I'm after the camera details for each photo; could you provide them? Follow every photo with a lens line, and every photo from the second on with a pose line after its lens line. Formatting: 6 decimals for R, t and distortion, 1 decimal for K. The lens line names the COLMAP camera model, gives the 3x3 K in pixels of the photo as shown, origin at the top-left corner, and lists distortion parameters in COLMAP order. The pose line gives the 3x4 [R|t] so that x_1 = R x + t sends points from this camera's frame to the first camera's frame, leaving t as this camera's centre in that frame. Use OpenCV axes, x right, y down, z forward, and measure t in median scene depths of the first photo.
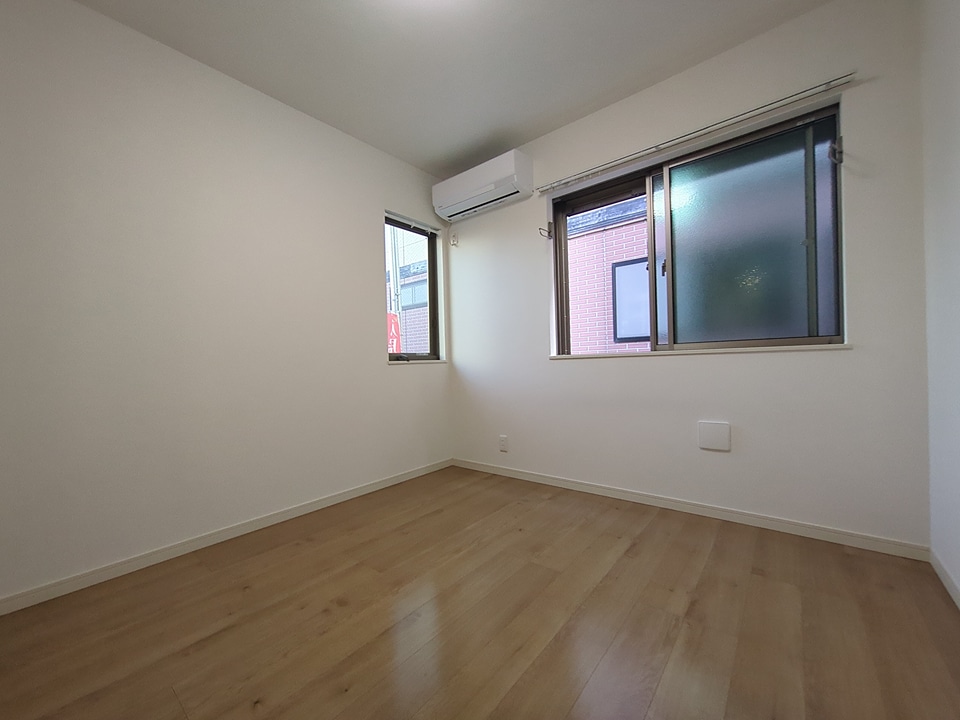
lens RADIAL K [[376.9, 0, 485.5], [0, 376.9, 361.3], [0, 0, 1]] dist [-0.001221, -0.000075]
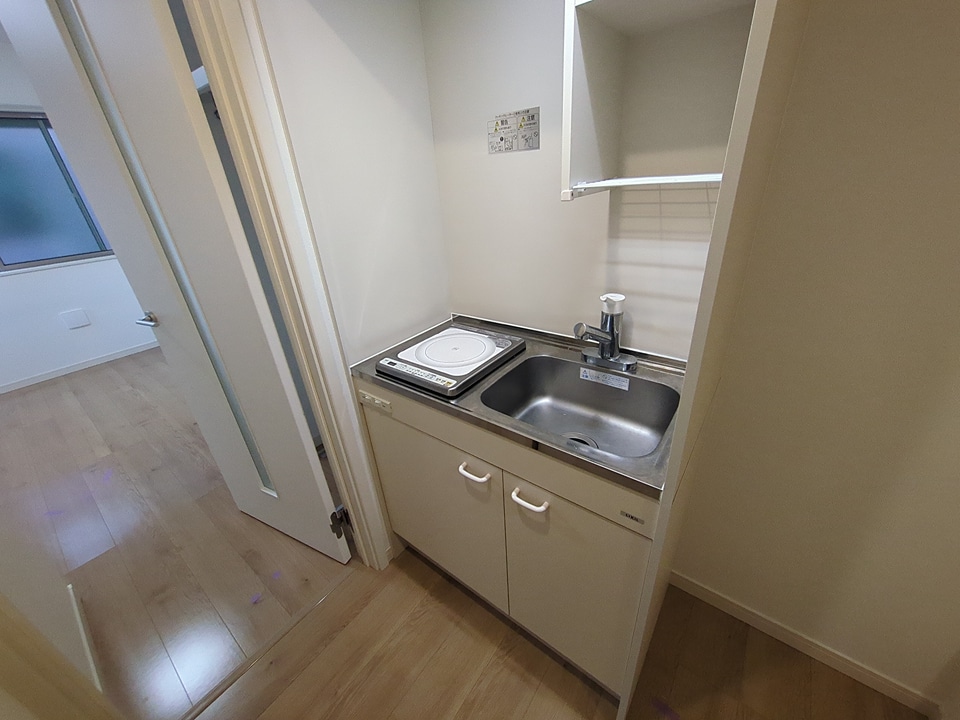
lens RADIAL K [[376.9, 0, 485.5], [0, 376.9, 361.3], [0, 0, 1]] dist [-0.001221, -0.000075]
pose [[-0.038639, -0.422498, 0.905540, -1.292853], [0.060639, 0.903555, 0.424159, -0.274835], [-0.997412, 0.071300, -0.009293, -0.949533]]
